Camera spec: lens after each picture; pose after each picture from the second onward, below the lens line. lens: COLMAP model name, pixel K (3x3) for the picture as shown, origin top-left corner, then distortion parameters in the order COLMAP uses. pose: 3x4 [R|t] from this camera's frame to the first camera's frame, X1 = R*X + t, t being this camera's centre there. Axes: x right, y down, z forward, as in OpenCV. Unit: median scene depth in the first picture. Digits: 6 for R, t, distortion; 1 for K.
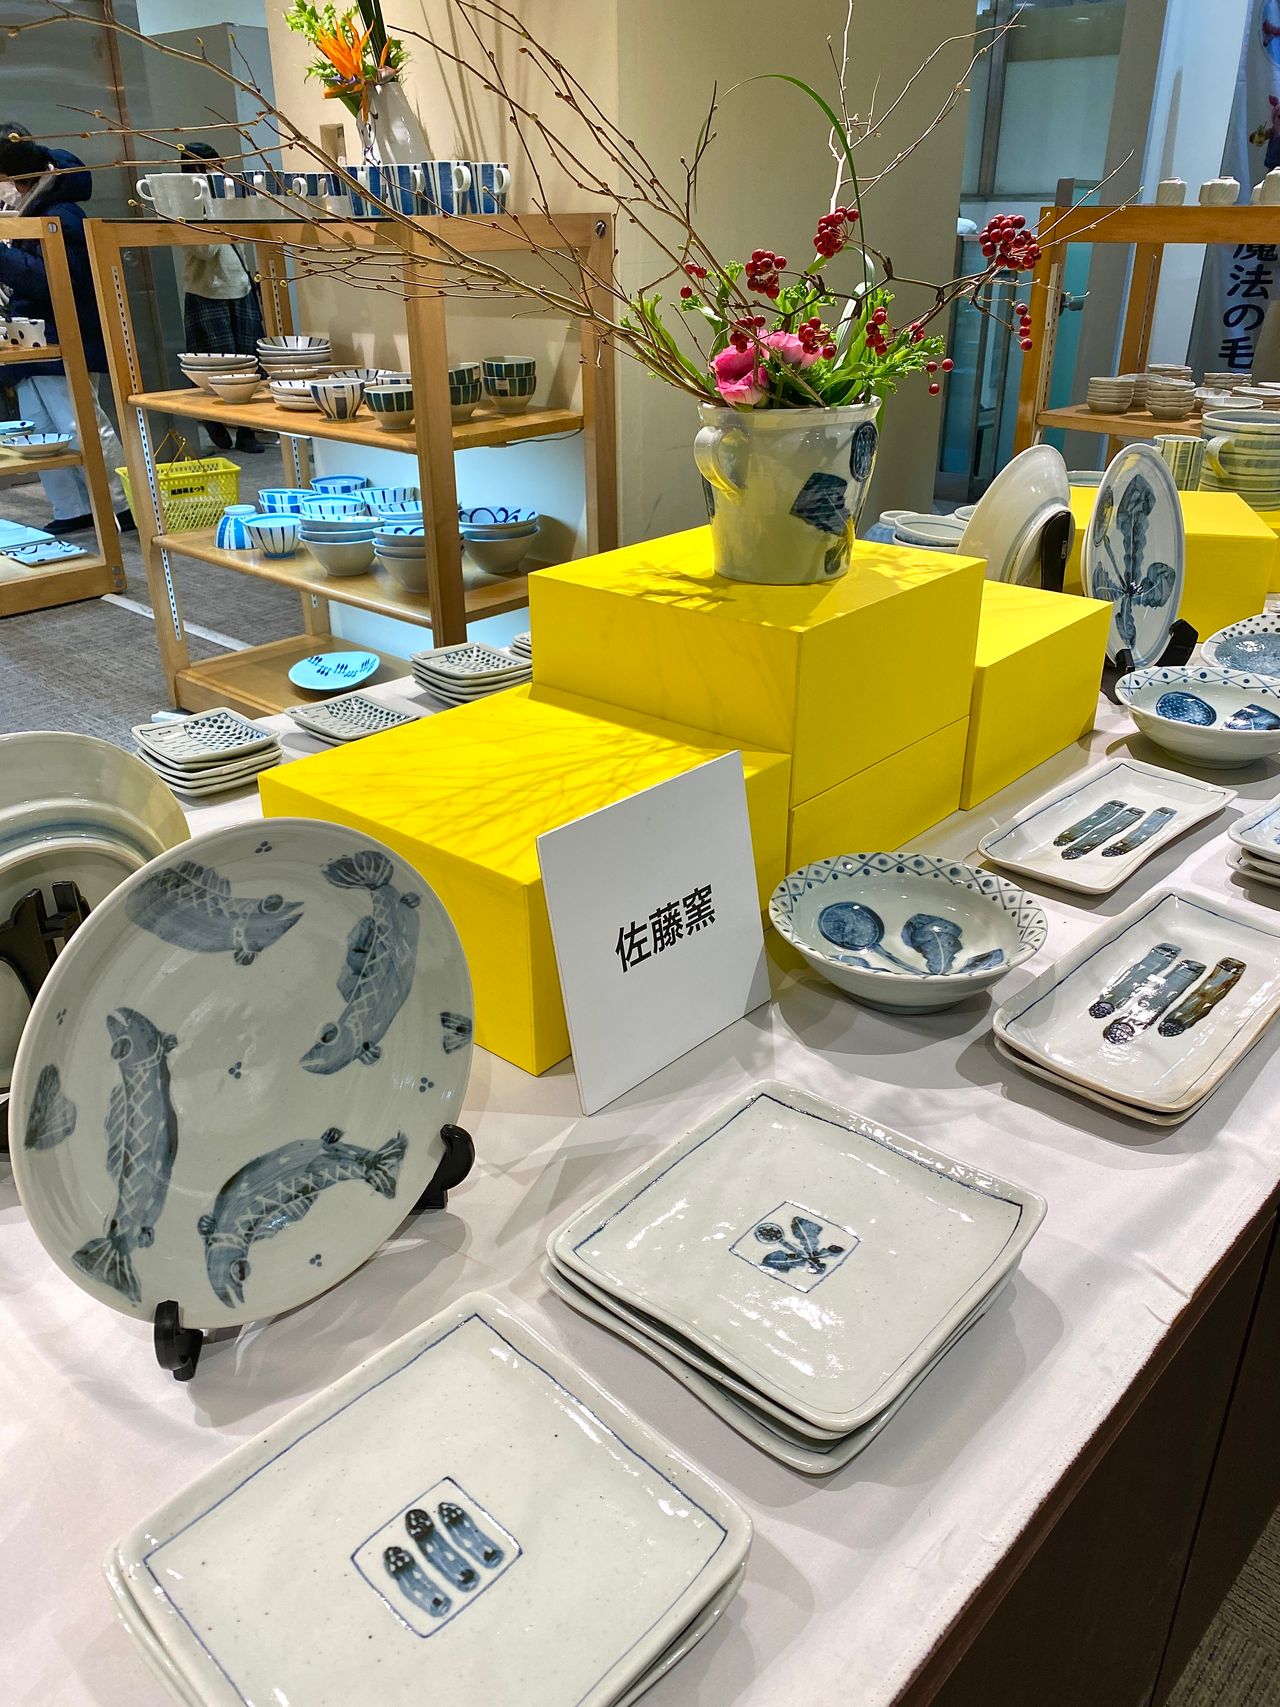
lens RADIAL K [[1297.4, 0, 640.8], [0, 1297.4, 809.0], [0, 0, 1]] dist [0.011354, -0.072634]
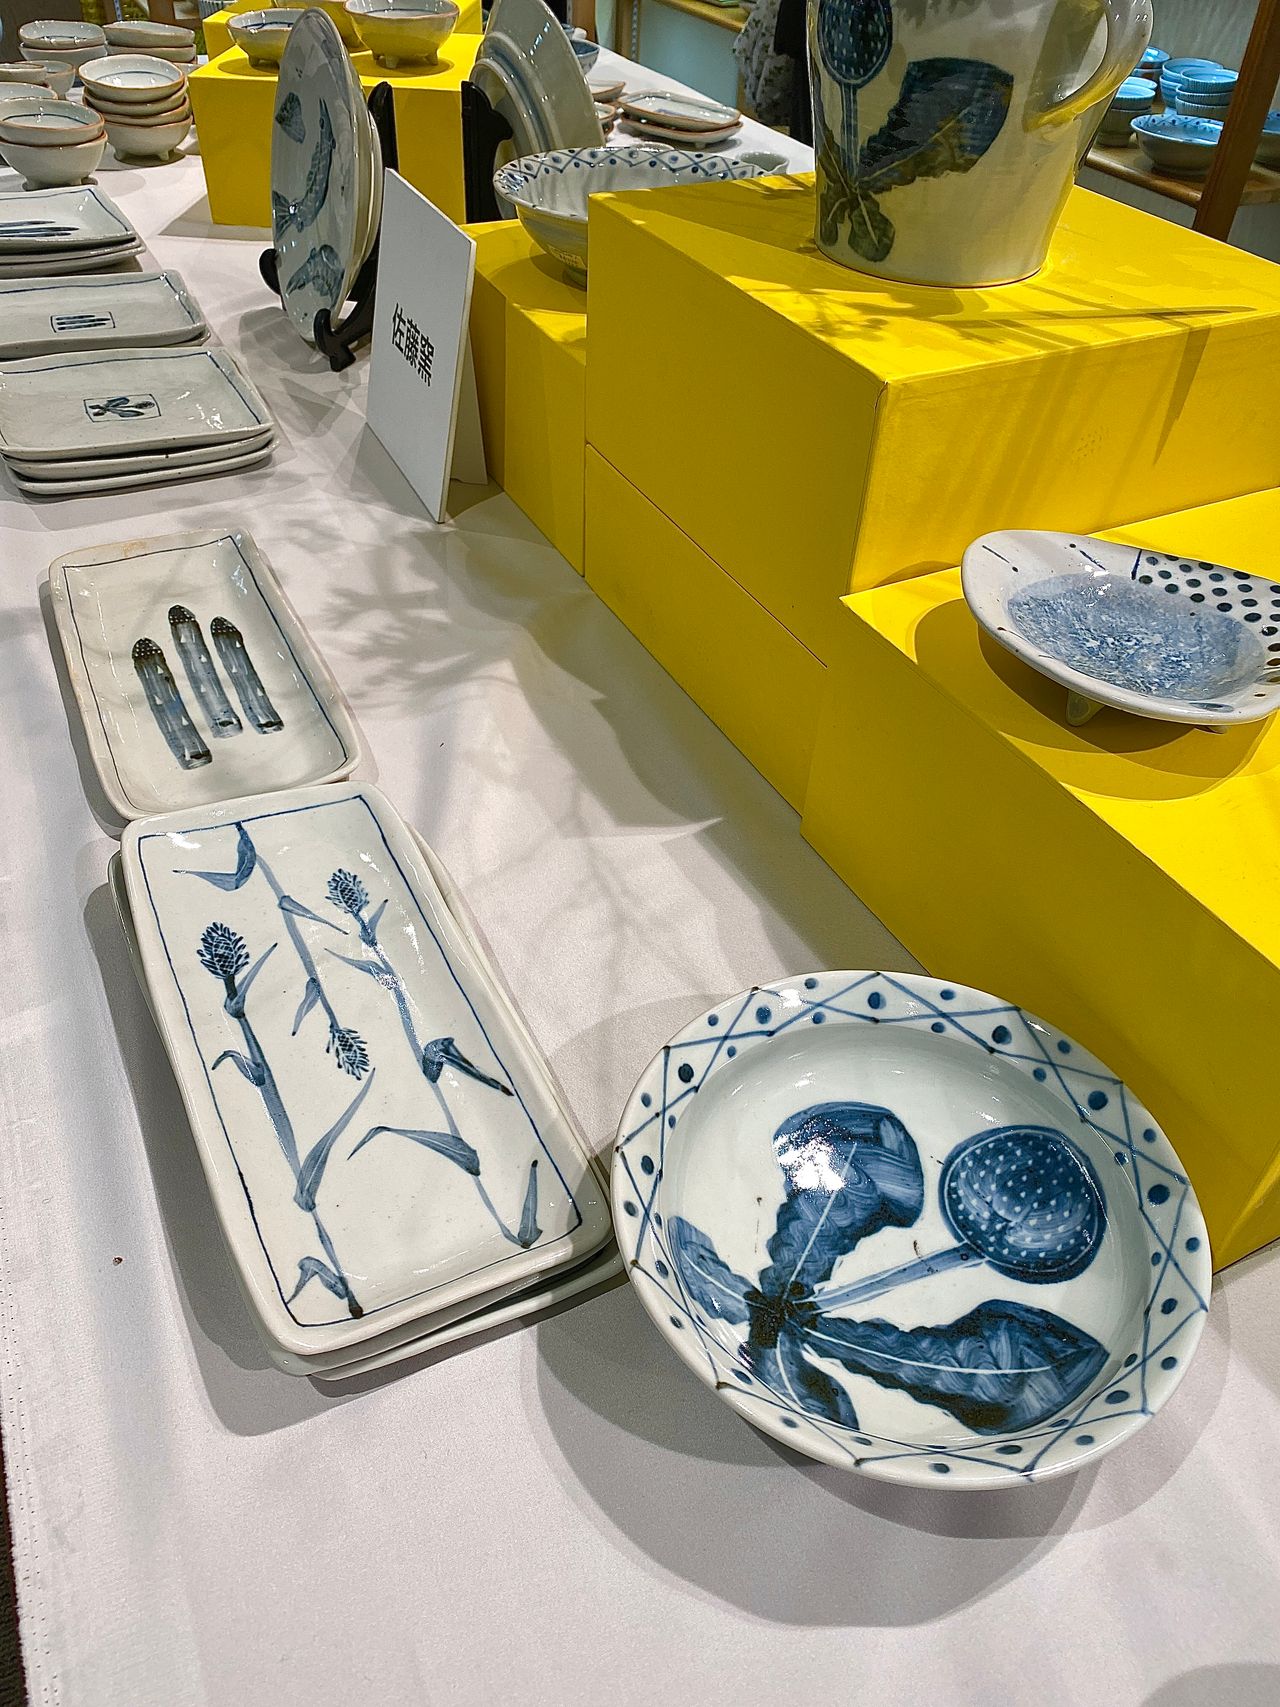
lens RADIAL K [[1297.4, 0, 640.8], [0, 1297.4, 809.0], [0, 0, 1]] dist [0.011354, -0.072634]
pose [[-0.368294, 0.593571, -0.715565, 0.756756], [-0.419822, 0.580547, 0.697649, -0.411250], [0.829523, 0.557350, 0.035382, 1.066730]]
